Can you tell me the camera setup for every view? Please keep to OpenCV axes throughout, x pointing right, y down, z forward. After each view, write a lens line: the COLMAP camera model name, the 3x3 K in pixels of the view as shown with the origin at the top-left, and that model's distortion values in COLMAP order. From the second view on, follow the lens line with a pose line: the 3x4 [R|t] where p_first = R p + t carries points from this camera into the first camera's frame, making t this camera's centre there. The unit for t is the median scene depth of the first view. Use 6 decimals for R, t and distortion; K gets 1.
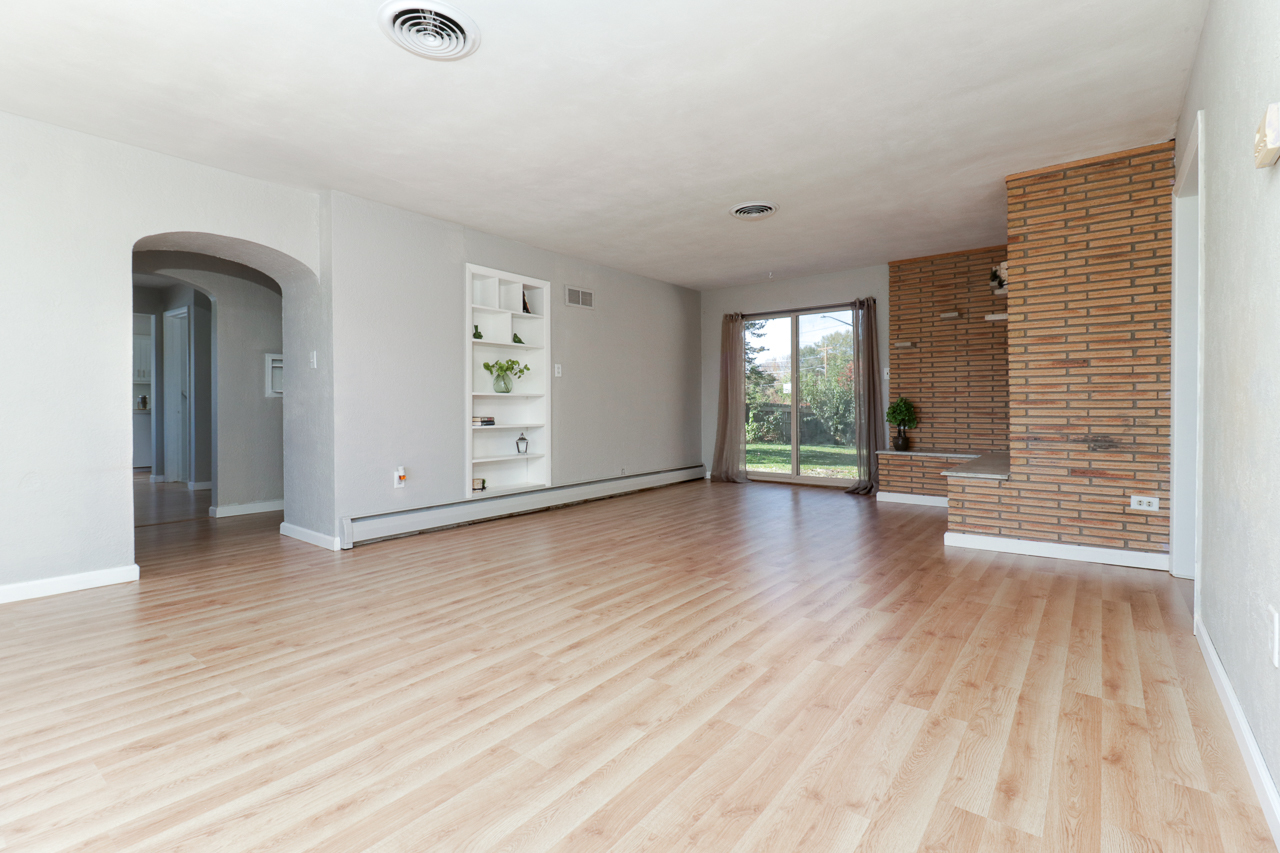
lens RADIAL K [[588.8, 0, 641.5], [0, 588.8, 404.1], [0, 0, 1]] dist [0.018384, -0.014626]
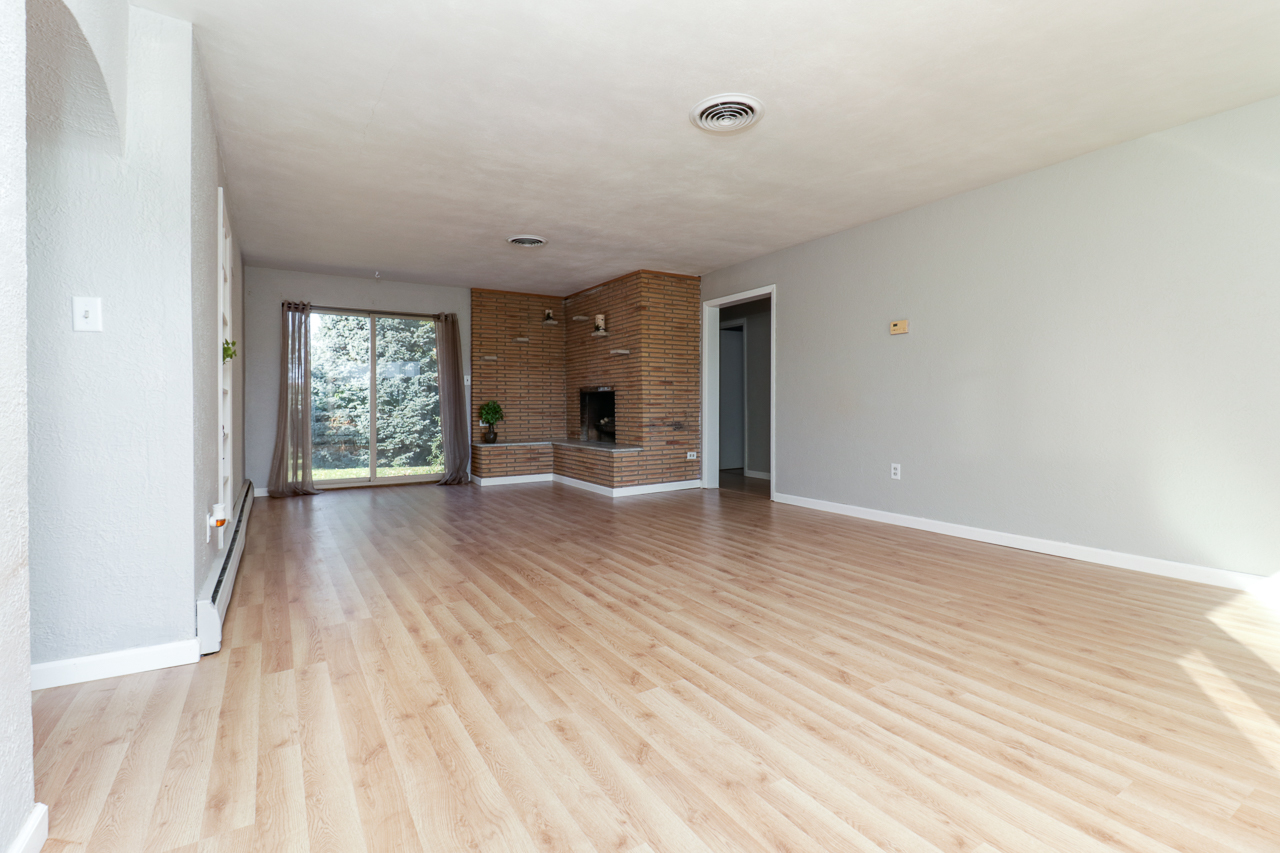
lens RADIAL K [[588.8, 0, 641.5], [0, 588.8, 404.1], [0, 0, 1]] dist [0.018384, -0.014626]
pose [[0.345833, 0.005100, 0.938282, -1.003670], [0.000957, 0.999983, -0.005788, 0.006087], [-0.938296, 0.002899, 0.345822, 0.448951]]
